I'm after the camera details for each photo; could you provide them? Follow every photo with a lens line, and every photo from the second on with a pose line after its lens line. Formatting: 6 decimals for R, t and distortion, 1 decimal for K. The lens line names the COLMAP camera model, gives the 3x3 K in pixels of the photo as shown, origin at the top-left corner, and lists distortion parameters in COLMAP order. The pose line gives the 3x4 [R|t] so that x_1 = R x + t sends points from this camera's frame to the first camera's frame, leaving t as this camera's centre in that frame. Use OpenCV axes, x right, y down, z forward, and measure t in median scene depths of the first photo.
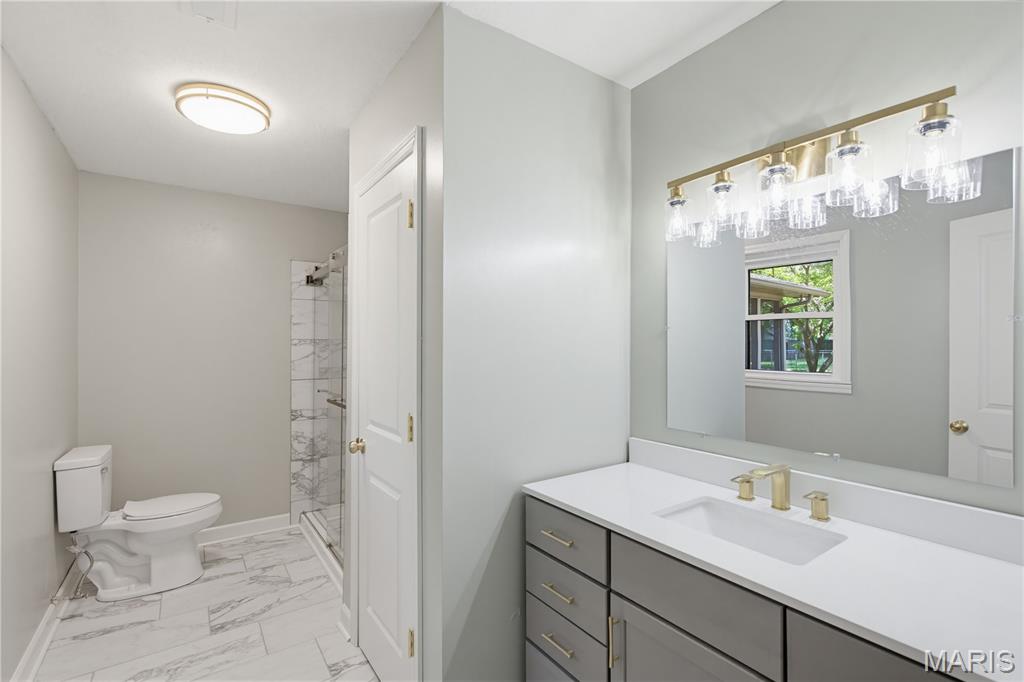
lens RADIAL K [[466.1, 0, 511.0], [0, 466.1, 338.4], [0, 0, 1]] dist [-0.001995, 0.000444]
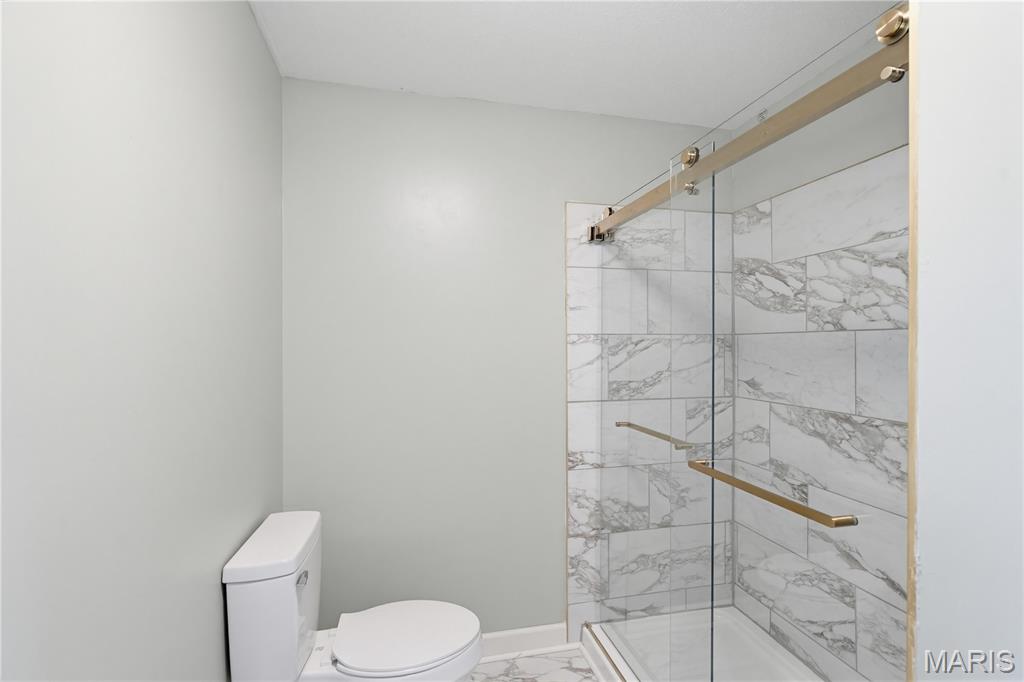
lens RADIAL K [[466.1, 0, 511.0], [0, 466.1, 338.4], [0, 0, 1]] dist [-0.001995, 0.000444]
pose [[0.929086, -0.001194, -0.369863, -0.314644], [0.003338, 0.999981, 0.005157, 0.003982], [0.369850, -0.006026, 0.929072, 0.411877]]
